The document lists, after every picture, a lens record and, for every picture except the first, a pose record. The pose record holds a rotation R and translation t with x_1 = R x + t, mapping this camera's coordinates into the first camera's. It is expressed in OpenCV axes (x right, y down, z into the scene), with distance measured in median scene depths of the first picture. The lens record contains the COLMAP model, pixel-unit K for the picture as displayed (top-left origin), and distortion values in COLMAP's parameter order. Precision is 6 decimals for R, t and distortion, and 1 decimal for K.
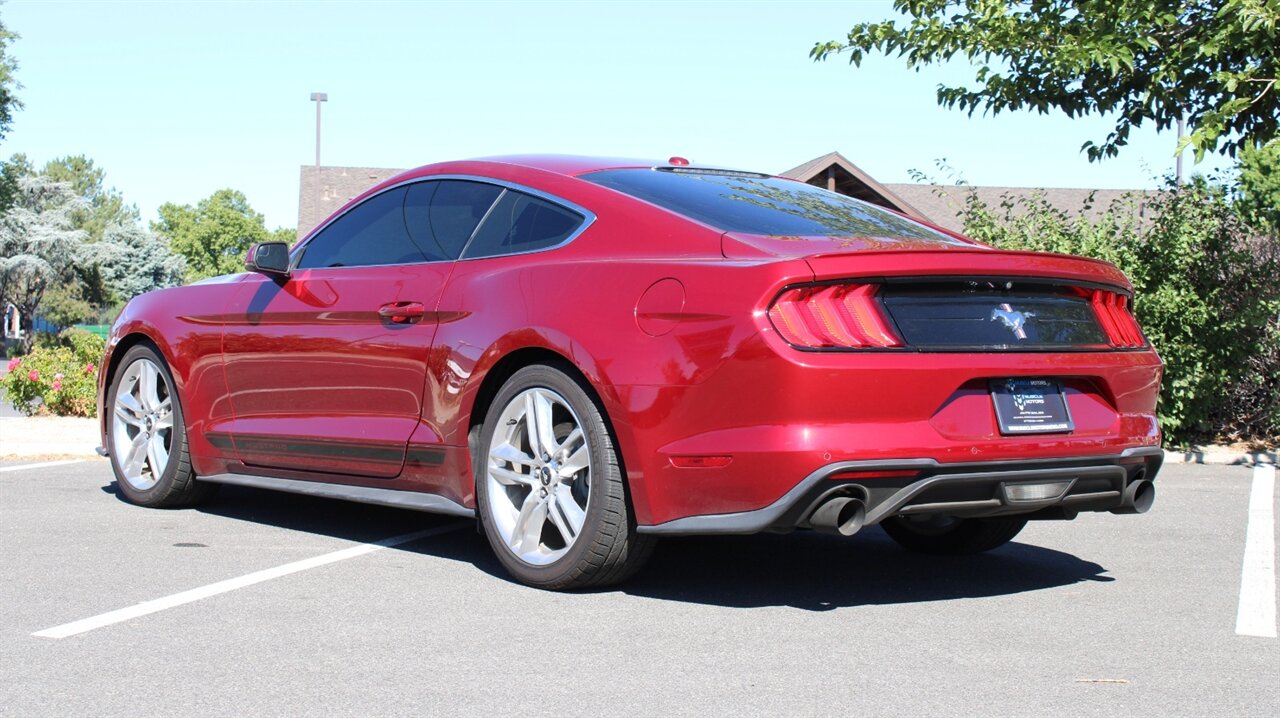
lens RADIAL K [[2120.3, 0, 640.0], [0, 2120.3, 359.0], [0, 0, 1]] dist [0.005934, 0.089126]
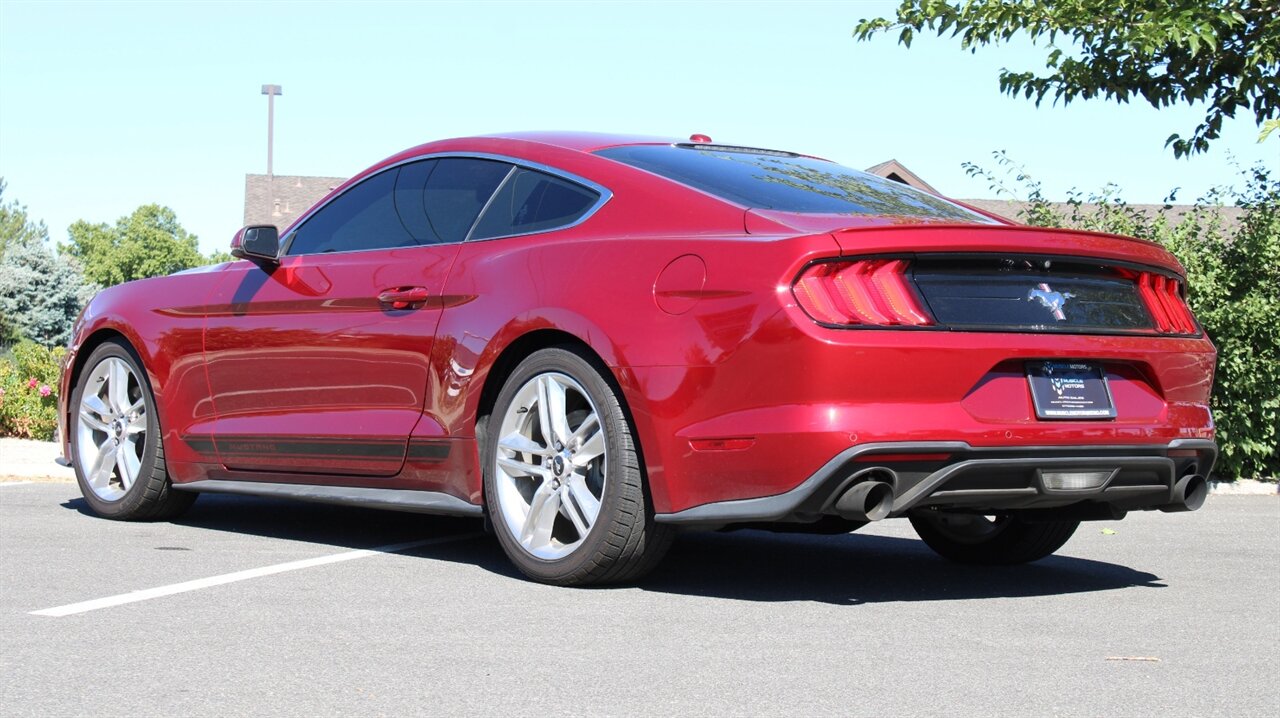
lens RADIAL K [[2600.7, 0, 640.0], [0, 2600.7, 359.0], [0, 0, 1]] dist [0.064050, 0.238406]
pose [[0.999975, 0.003730, -0.005982, -0.000964], [-0.003861, 0.999749, -0.022088, 0.024916], [0.005899, 0.022111, 0.999738, -0.121290]]
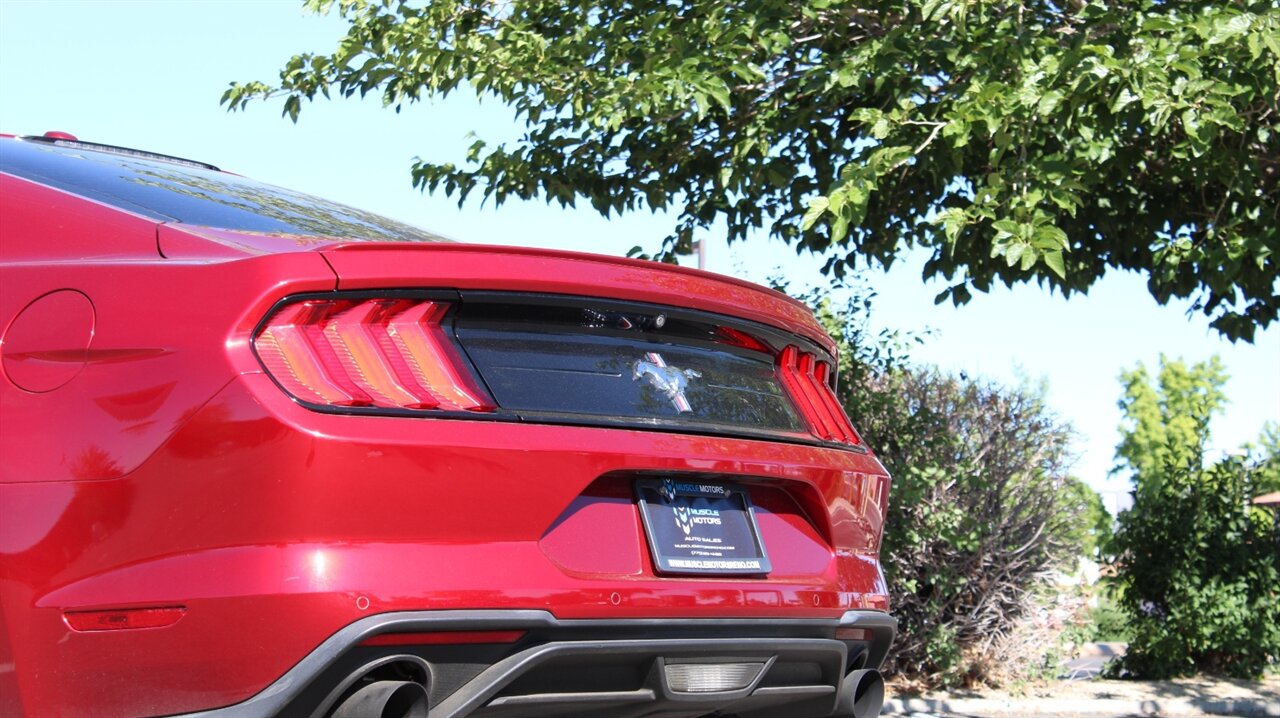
lens RADIAL K [[3001.8, 0, 640.0], [0, 3001.8, 359.0], [0, 0, 1]] dist [0.044496, 0.348182]
pose [[0.971919, 0.016543, 0.234733, -0.016938], [0.005600, 0.995617, -0.093356, 0.037858], [-0.235248, 0.092049, 0.967567, 0.153600]]
